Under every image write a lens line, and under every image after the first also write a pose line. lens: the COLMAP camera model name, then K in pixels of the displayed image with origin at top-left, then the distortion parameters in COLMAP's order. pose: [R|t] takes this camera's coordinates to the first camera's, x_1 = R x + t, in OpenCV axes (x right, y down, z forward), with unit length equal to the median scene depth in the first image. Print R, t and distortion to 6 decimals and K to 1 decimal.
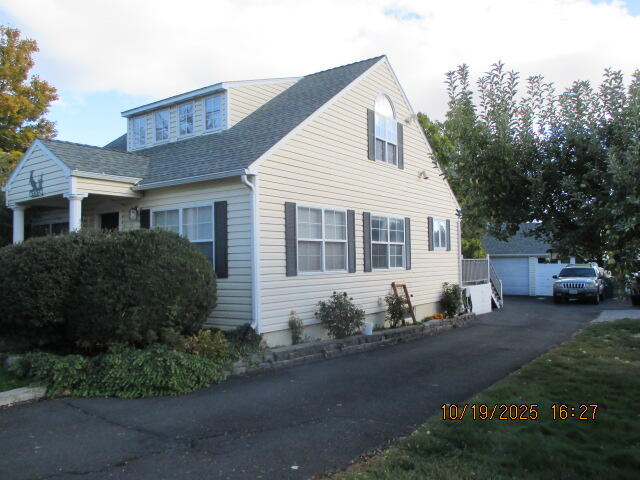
lens RADIAL K [[536.5, 0, 320.0], [0, 536.5, 240.0], [0, 0, 1]] dist [-0.036250, -0.001888]
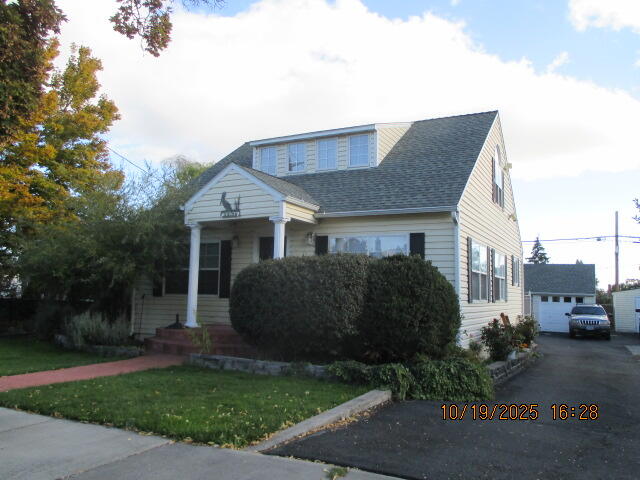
lens RADIAL K [[523.3, 0, 318.9], [0, 523.3, 265.4], [0, 0, 1]] dist [-0.037601, -0.004240]
pose [[0.991680, 0.050423, 0.118442, -0.453375], [-0.048796, 0.998671, -0.016599, 0.021062], [-0.119121, 0.010682, 0.992822, -0.050211]]
